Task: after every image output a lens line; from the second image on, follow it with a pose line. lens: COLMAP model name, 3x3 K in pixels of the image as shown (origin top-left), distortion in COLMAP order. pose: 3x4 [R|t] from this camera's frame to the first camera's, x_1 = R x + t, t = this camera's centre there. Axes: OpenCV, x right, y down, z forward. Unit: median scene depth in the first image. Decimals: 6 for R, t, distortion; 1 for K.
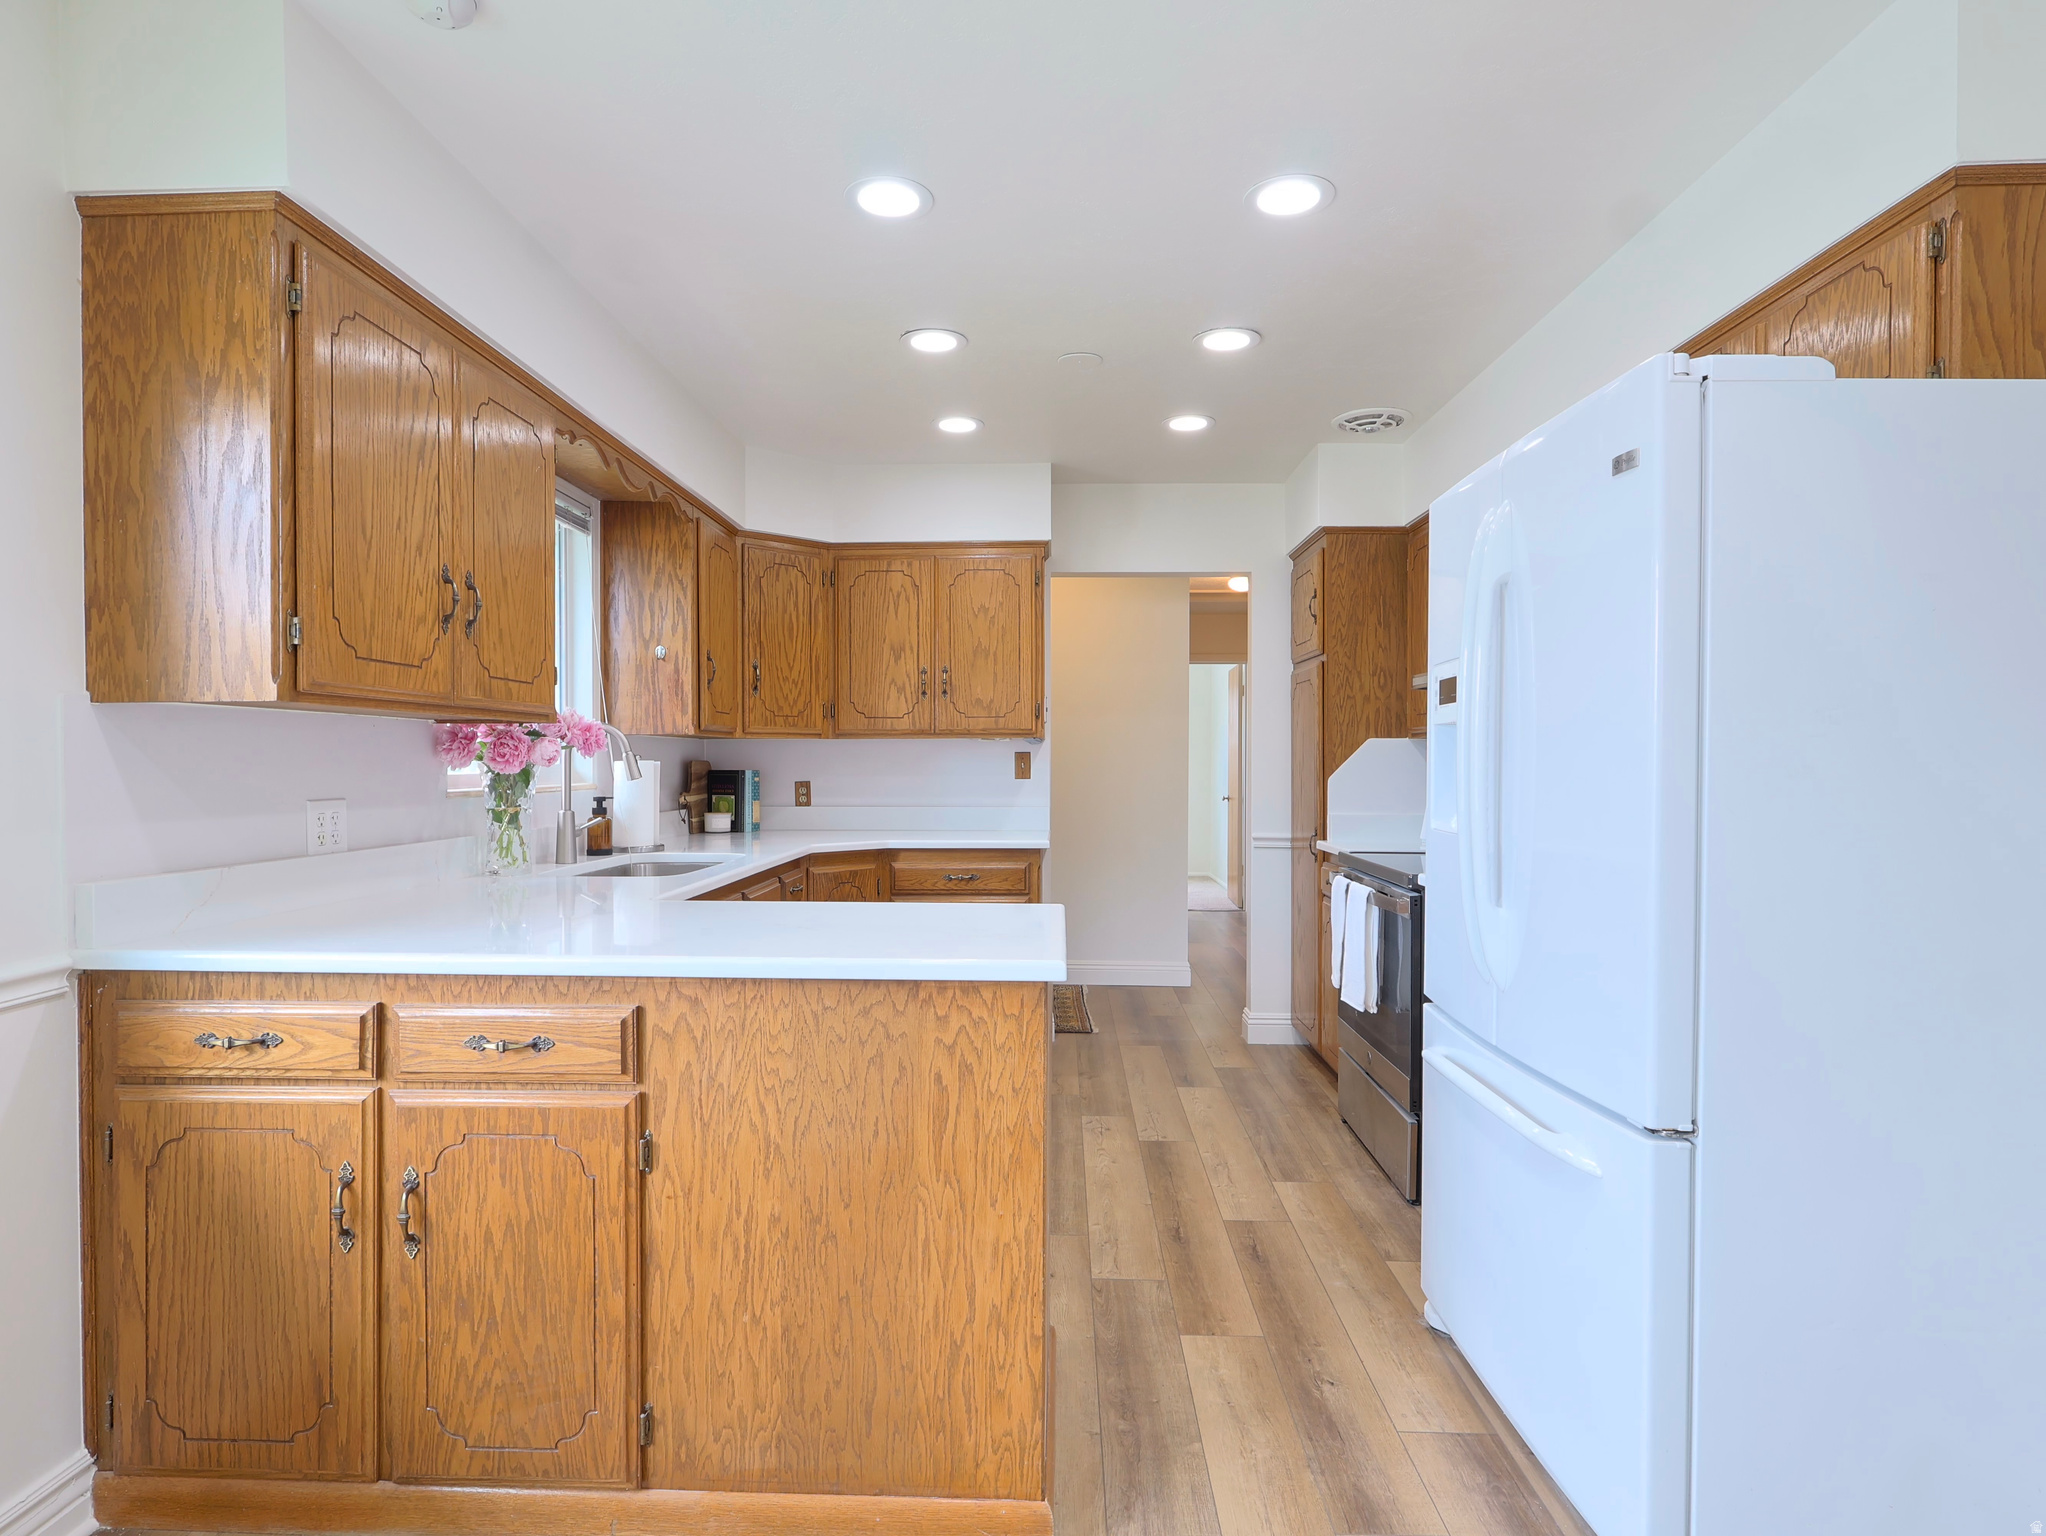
lens RADIAL K [[1123.3, 0, 1023.0], [0, 1123.3, 768.0], [0, 0, 1]] dist [-0.011829, 0.001721]
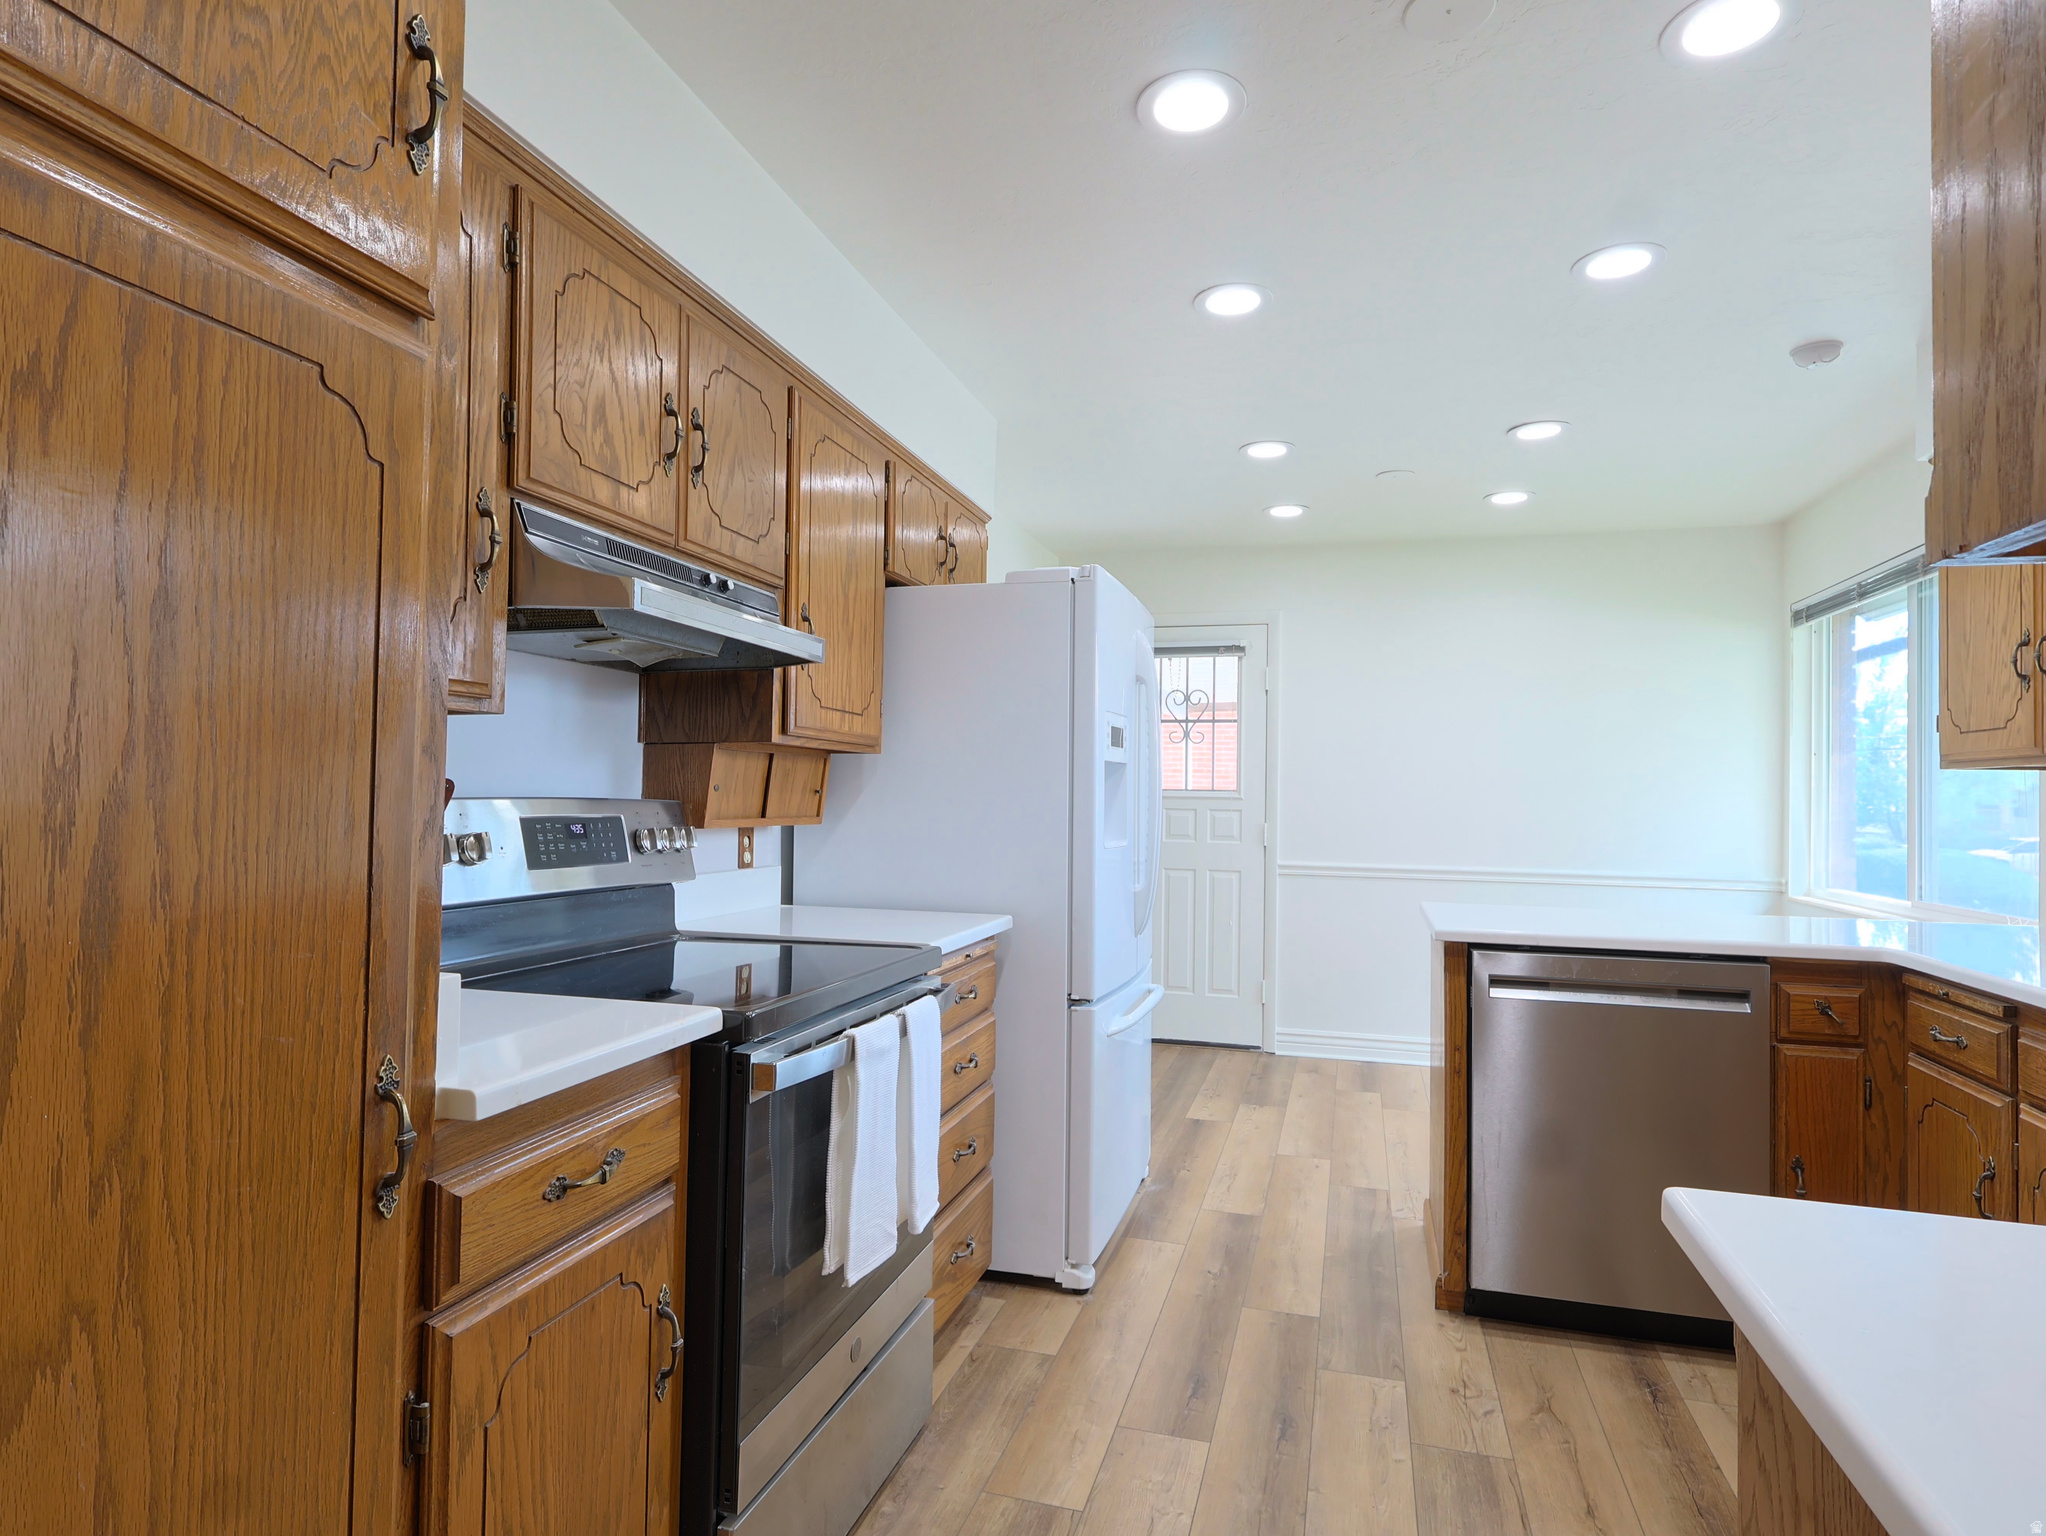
lens RADIAL K [[1143.6, 0, 1012.9], [0, 1143.6, 768.7], [0, 0, 1]] dist [-0.007795, -0.000469]
pose [[-0.966131, -0.011694, 0.257788, 0.136788], [-0.016376, 0.999738, -0.016021, -0.008507], [-0.257533, -0.019700, -0.966069, 2.002572]]
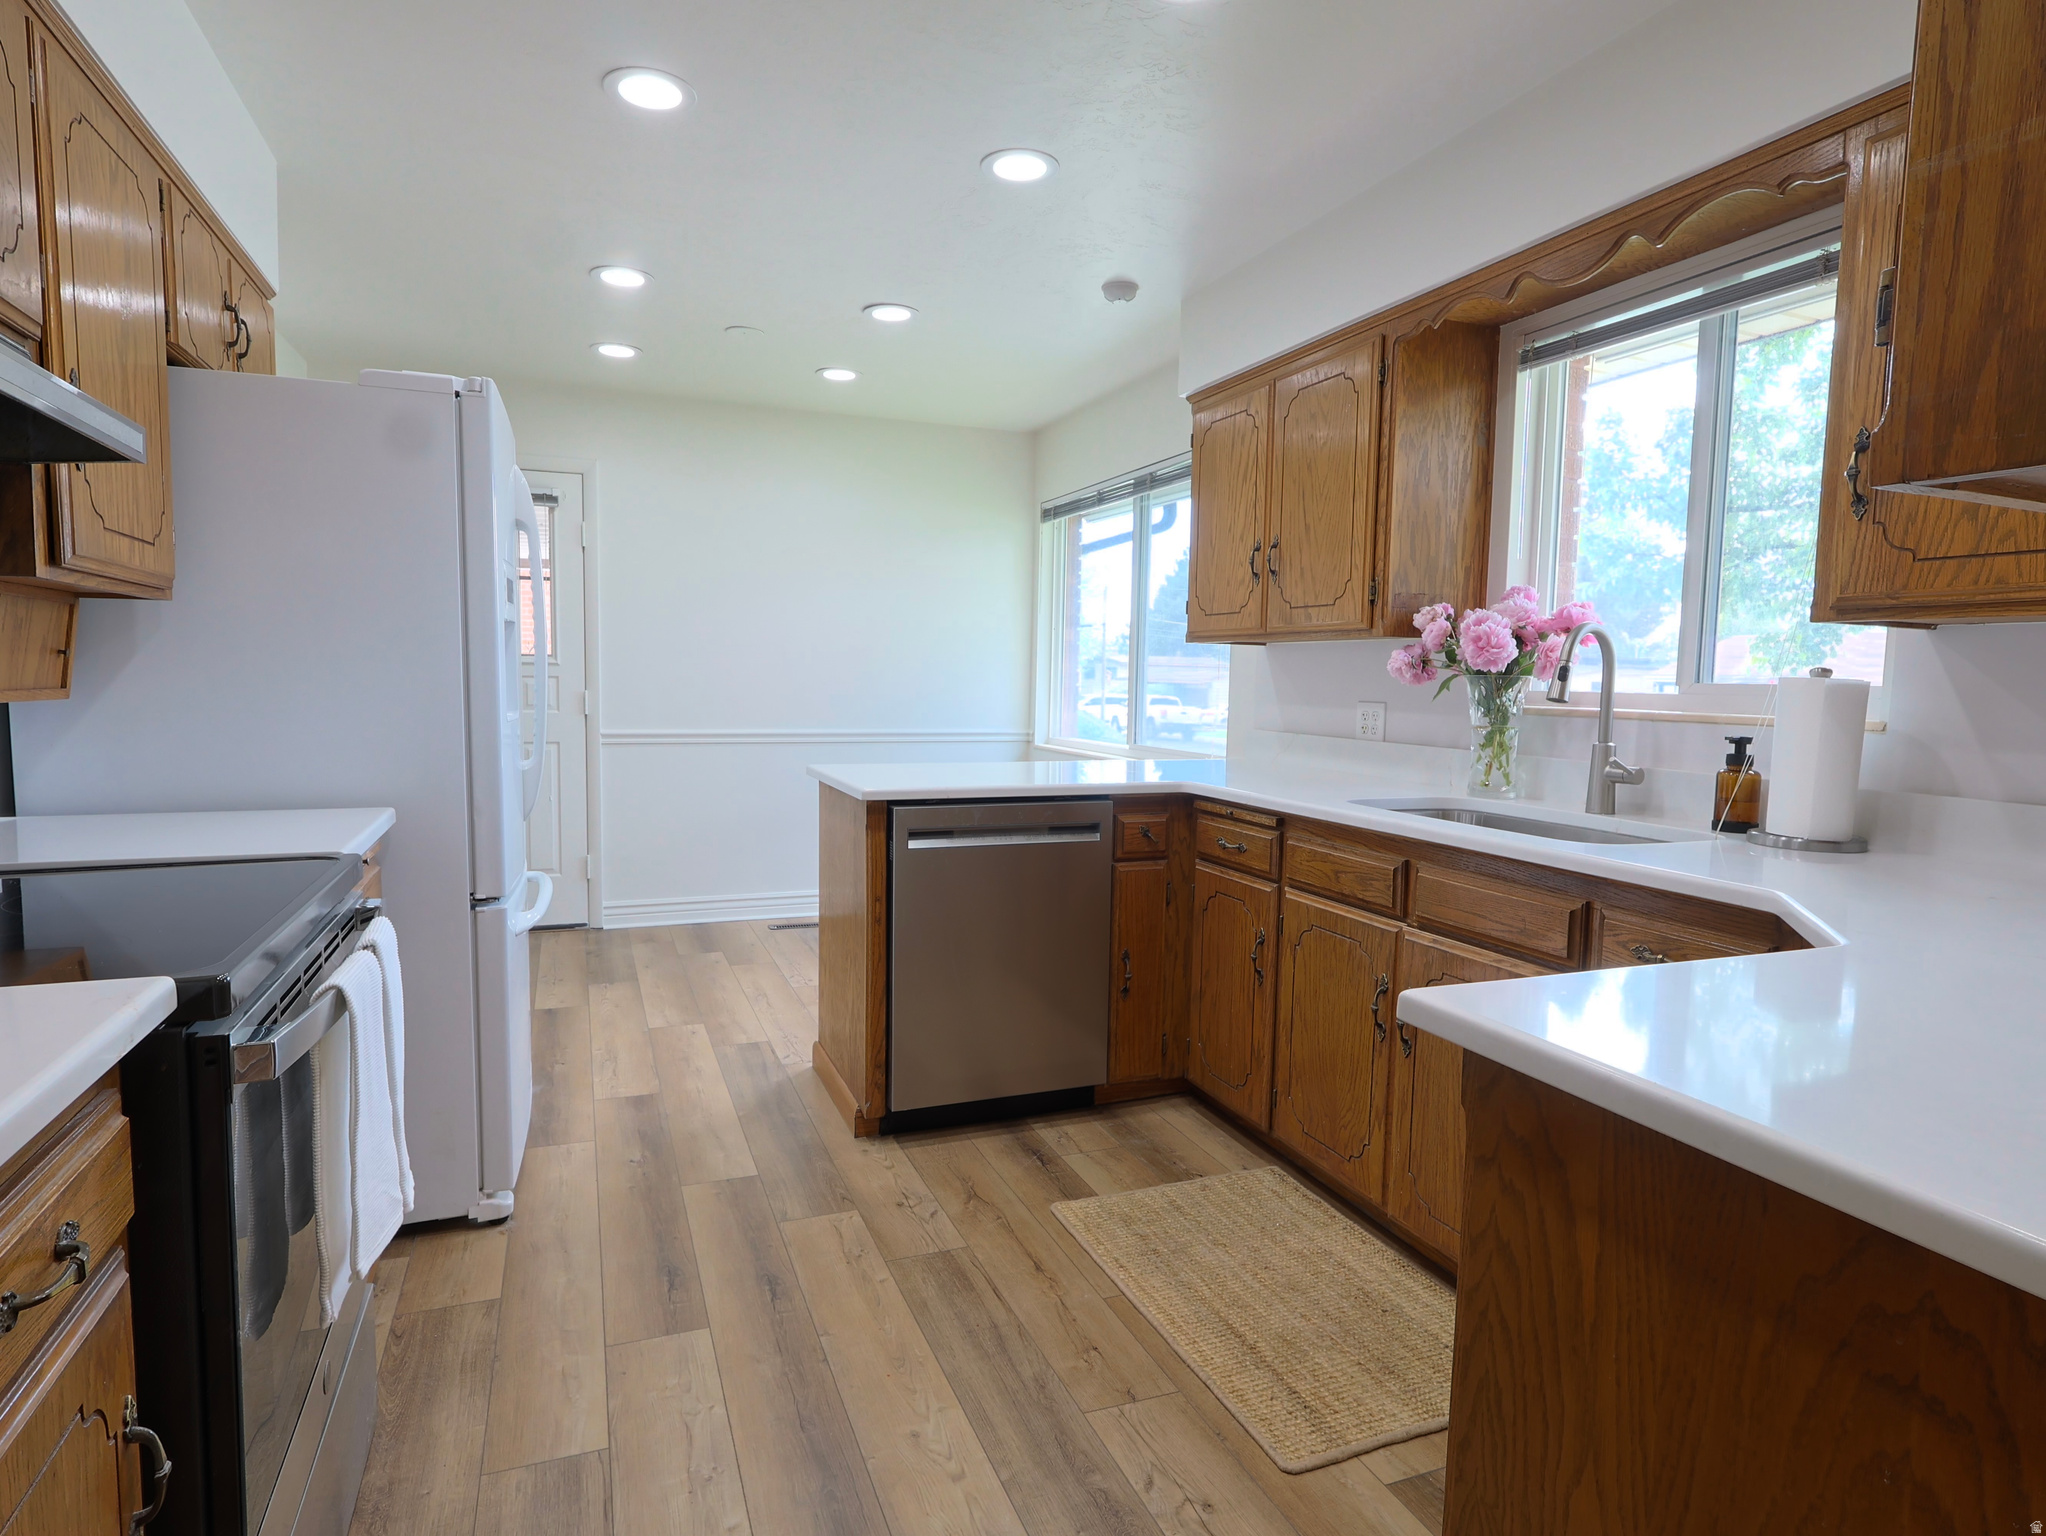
lens RADIAL K [[1123.3, 0, 1023.0], [0, 1123.3, 768.0], [0, 0, 1]] dist [-0.011829, 0.001721]
pose [[-0.916797, 0.014936, -0.399074, 0.312719], [-0.022380, 0.995808, 0.088683, -0.004135], [0.398726, 0.090235, -0.912620, 1.931540]]
